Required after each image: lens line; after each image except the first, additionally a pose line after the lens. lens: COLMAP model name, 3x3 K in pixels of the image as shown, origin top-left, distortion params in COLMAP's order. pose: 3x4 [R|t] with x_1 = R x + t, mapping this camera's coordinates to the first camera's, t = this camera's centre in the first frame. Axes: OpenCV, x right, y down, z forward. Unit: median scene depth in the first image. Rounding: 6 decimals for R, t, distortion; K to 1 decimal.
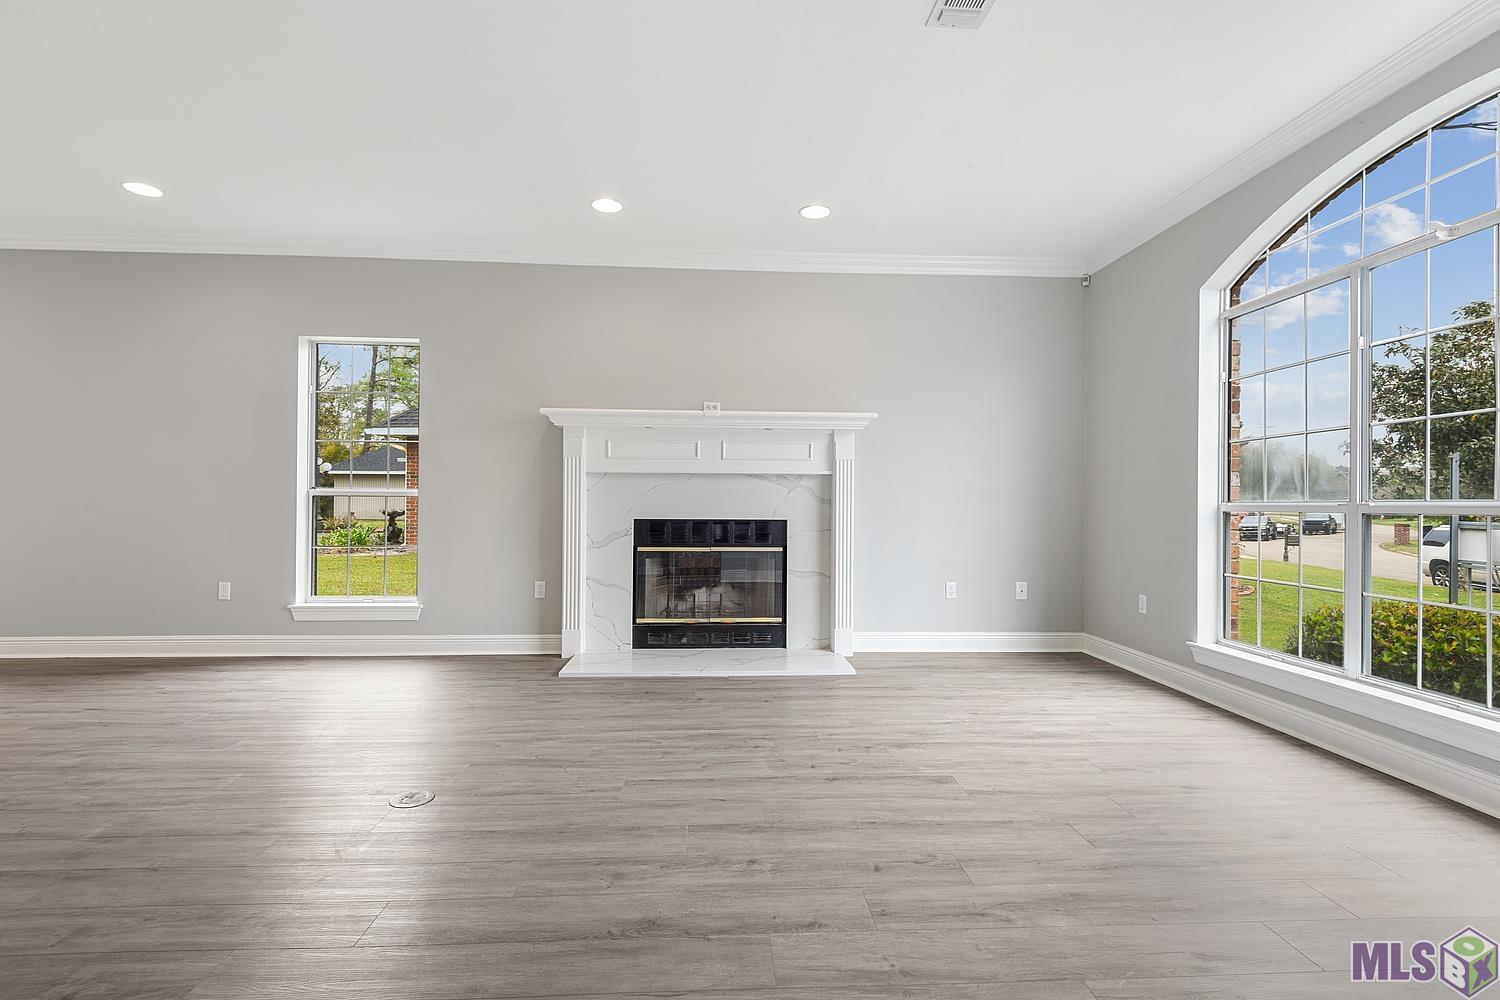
lens RADIAL K [[685.8, 0, 750.0], [0, 685.8, 500.0], [0, 0, 1]] dist [0.023343, -0.018848]
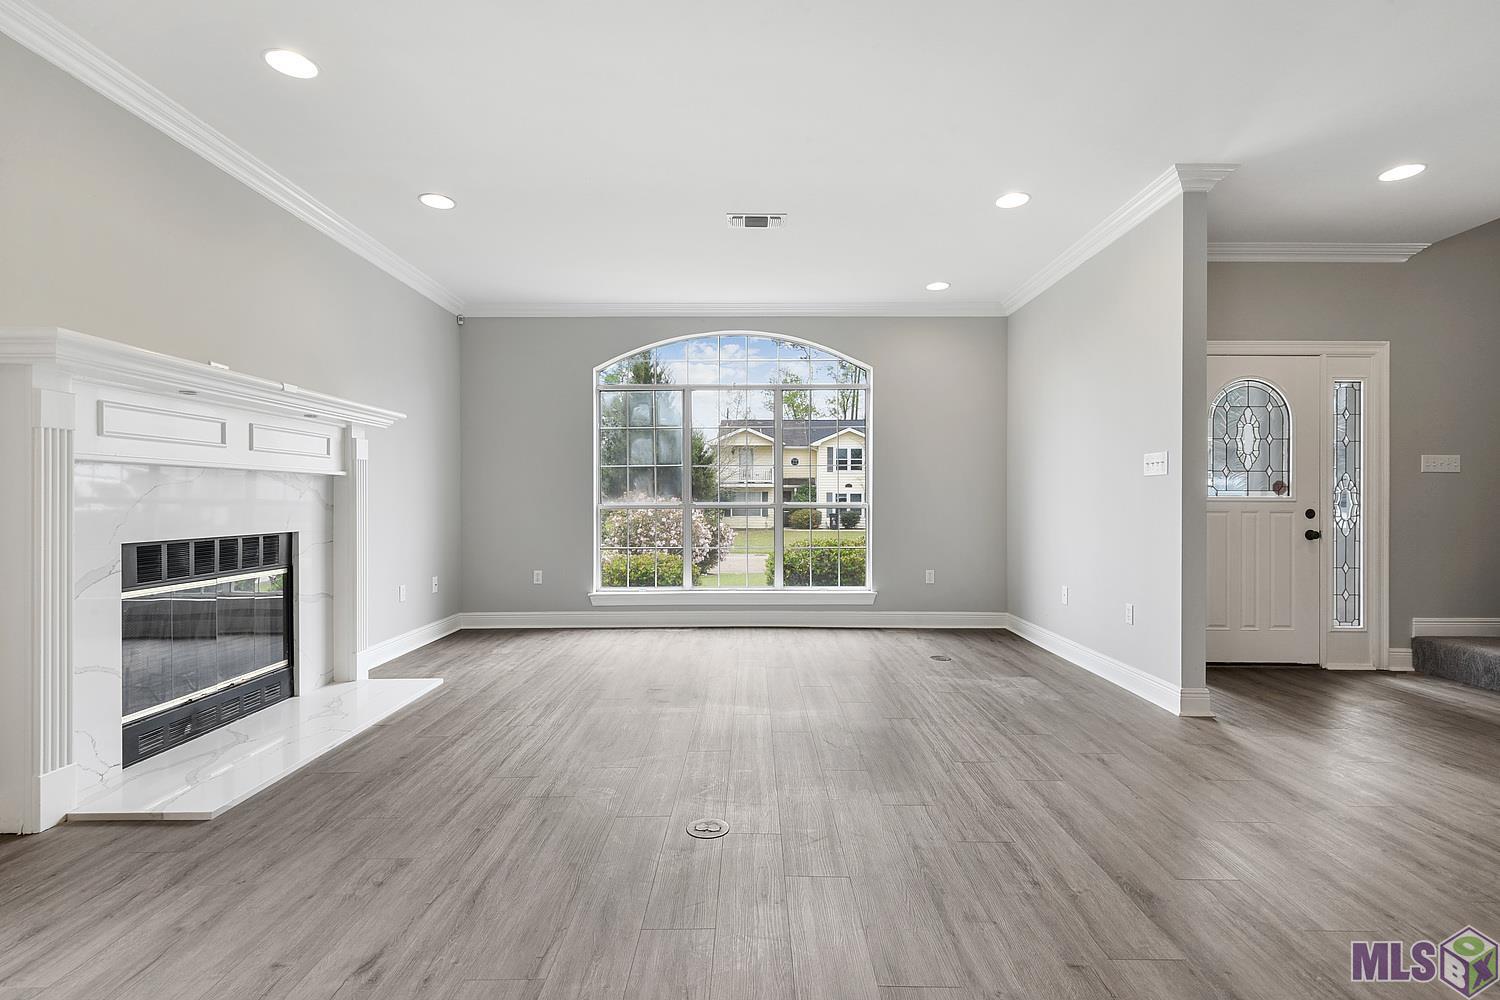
lens RADIAL K [[685.8, 0, 750.0], [0, 685.8, 500.0], [0, 0, 1]] dist [0.023343, -0.018848]
pose [[0.055286, -0.005555, 0.998455, -0.712787], [0.003677, 0.999979, 0.005360, -0.009810], [-0.998464, 0.003375, 0.055305, 0.447108]]
